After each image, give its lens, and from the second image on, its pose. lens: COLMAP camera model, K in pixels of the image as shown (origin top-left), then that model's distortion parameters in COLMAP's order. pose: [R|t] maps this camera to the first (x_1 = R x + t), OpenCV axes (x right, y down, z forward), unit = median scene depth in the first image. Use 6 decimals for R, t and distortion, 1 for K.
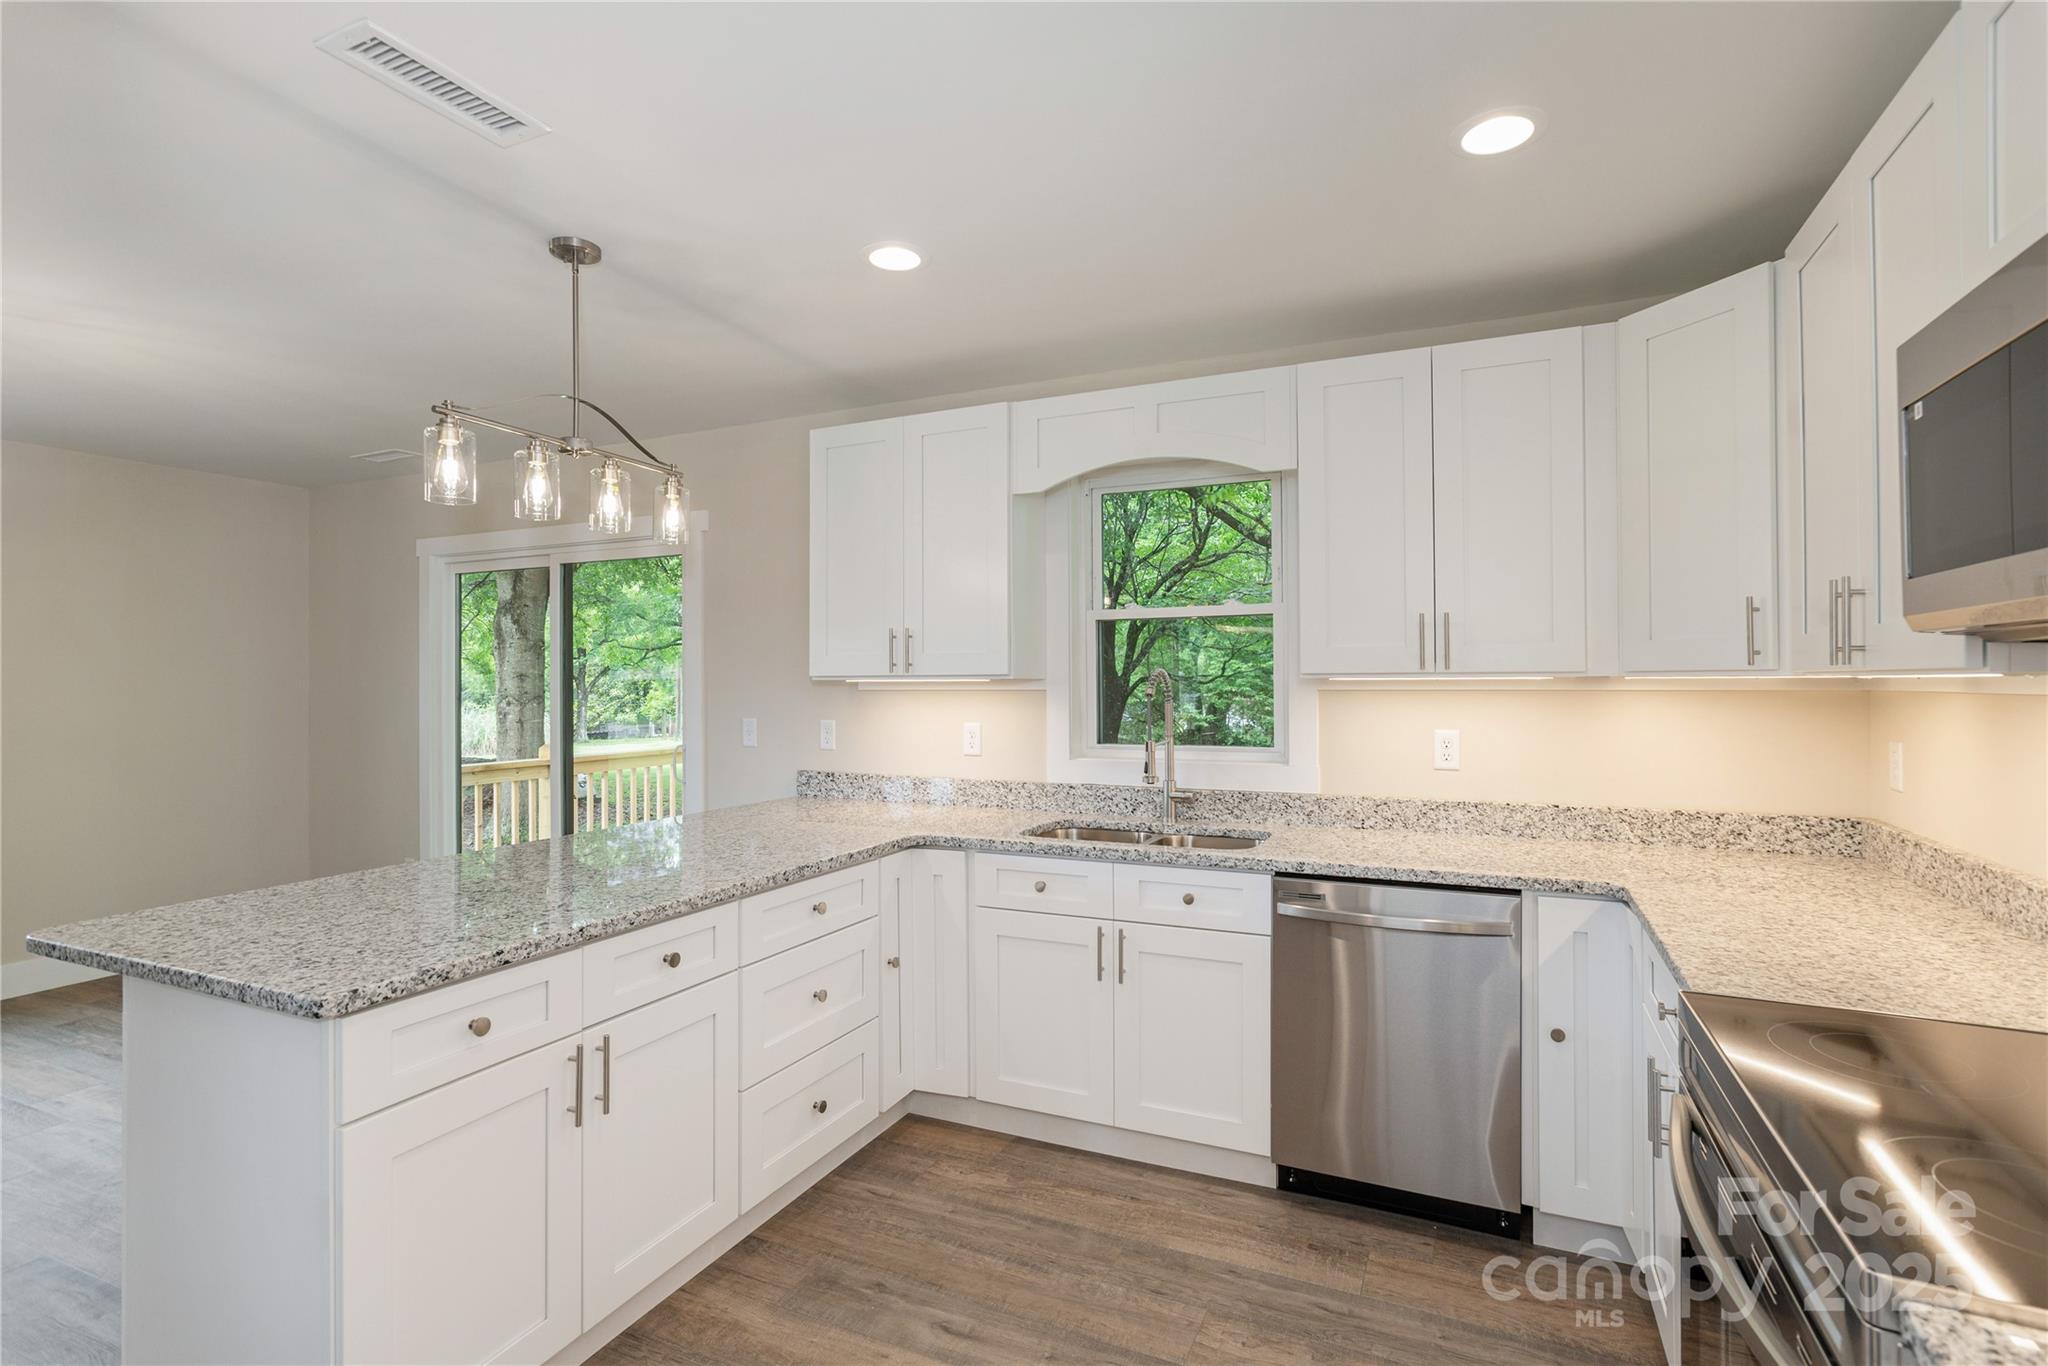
lens RADIAL K [[995.6, 0, 1028.3], [0, 995.6, 683.8], [0, 0, 1]] dist [-0.025799, 0.011348]
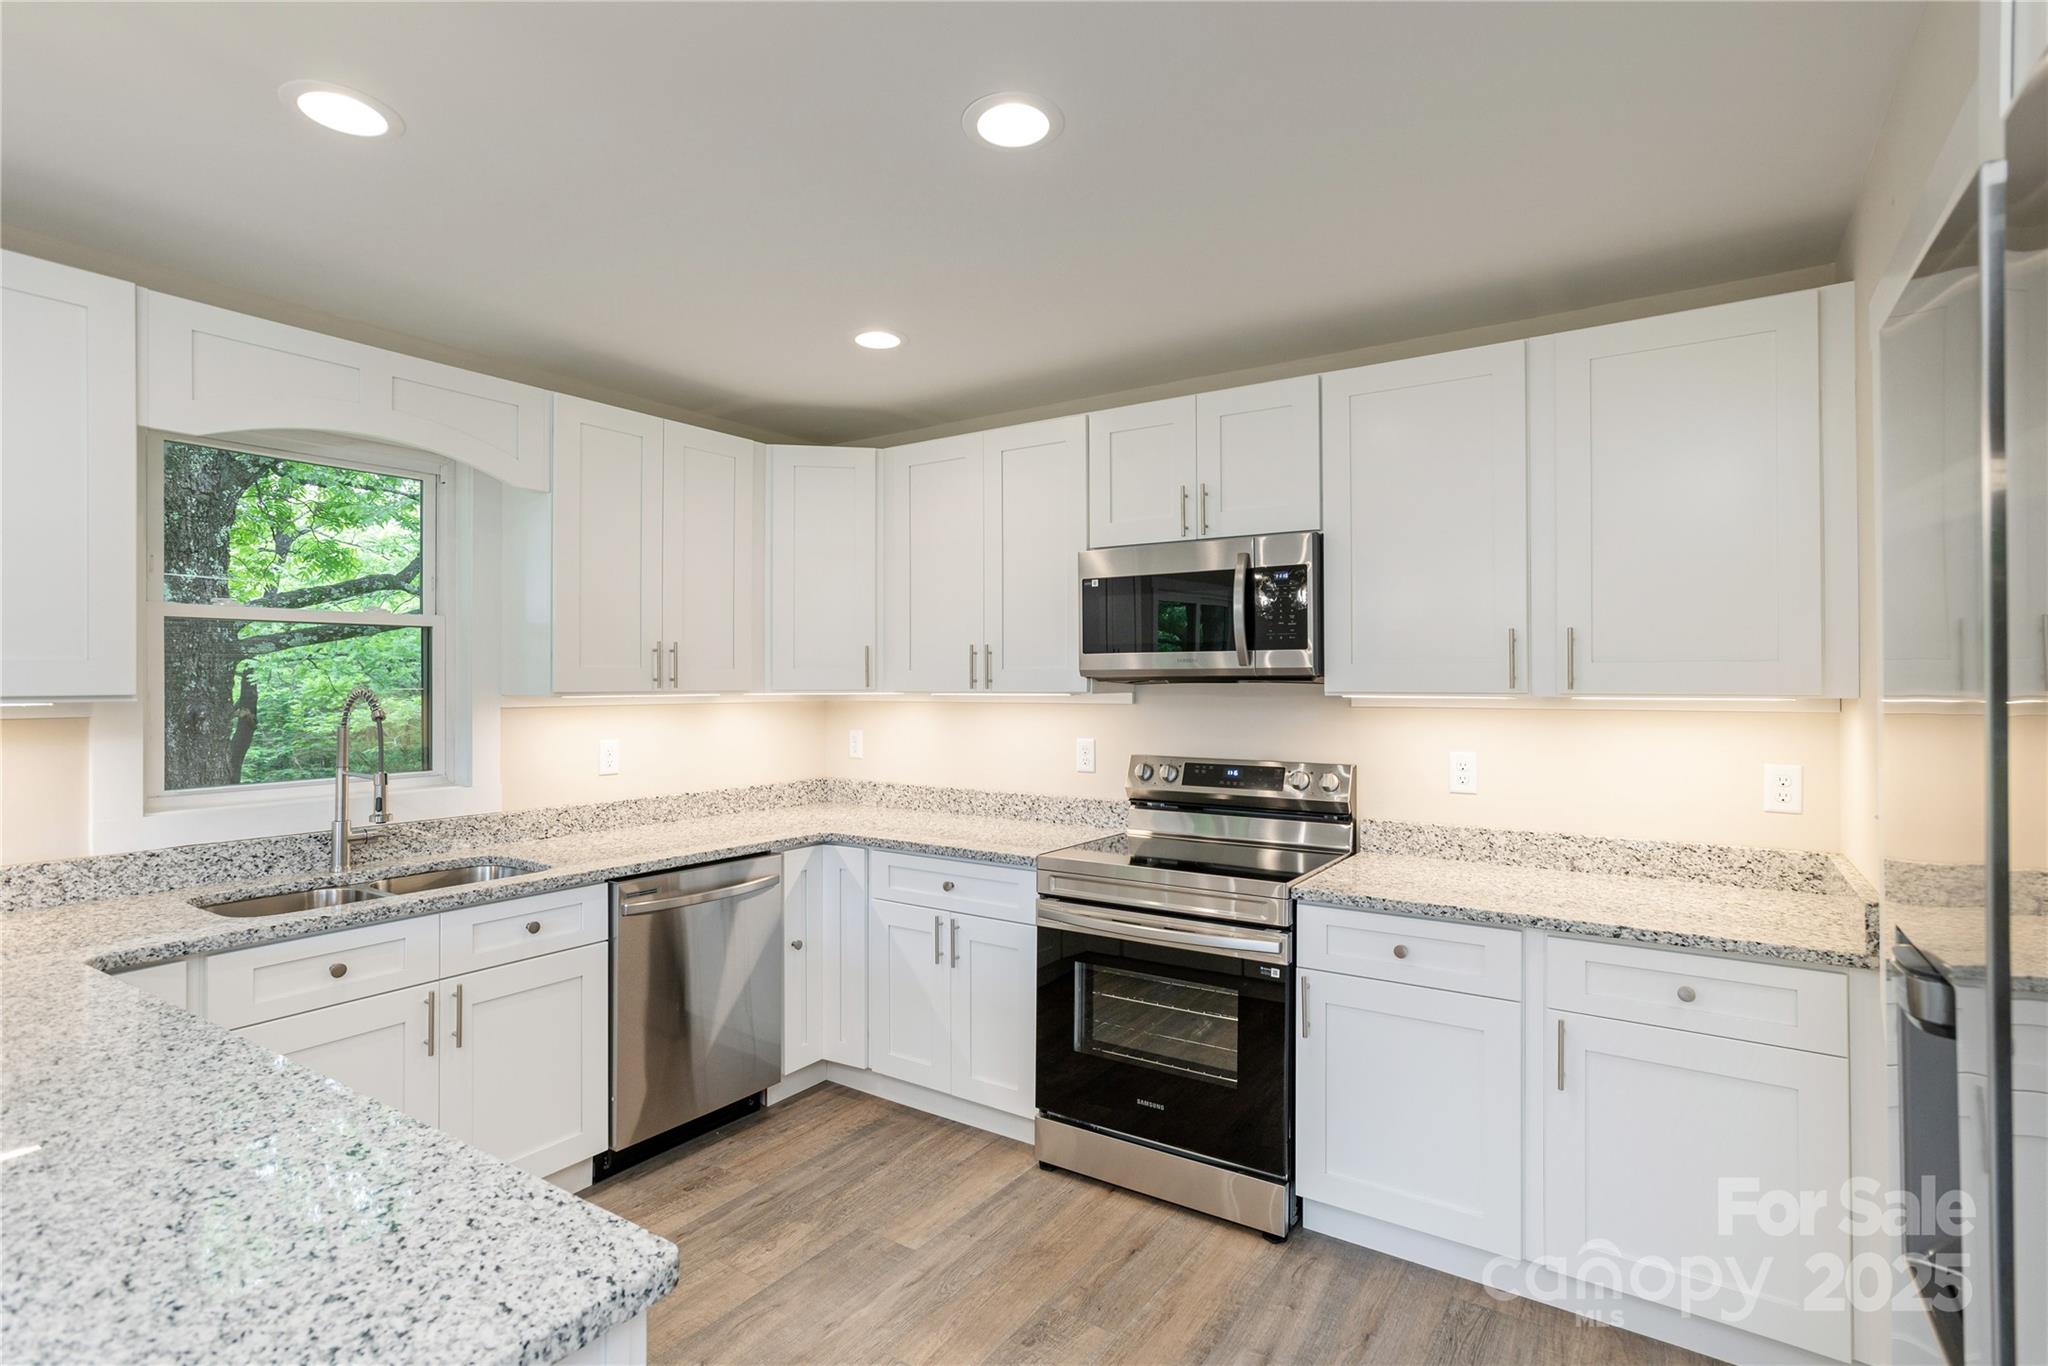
lens RADIAL K [[995.6, 0, 1026.9], [0, 995.6, 673.9], [0, 0, 1]] dist [-0.025799, 0.011348]
pose [[0.139619, 0.013675, 0.990111, -0.684450], [0.003560, 0.999891, -0.014312, -0.012845], [-0.990199, 0.005523, 0.139555, 0.372375]]
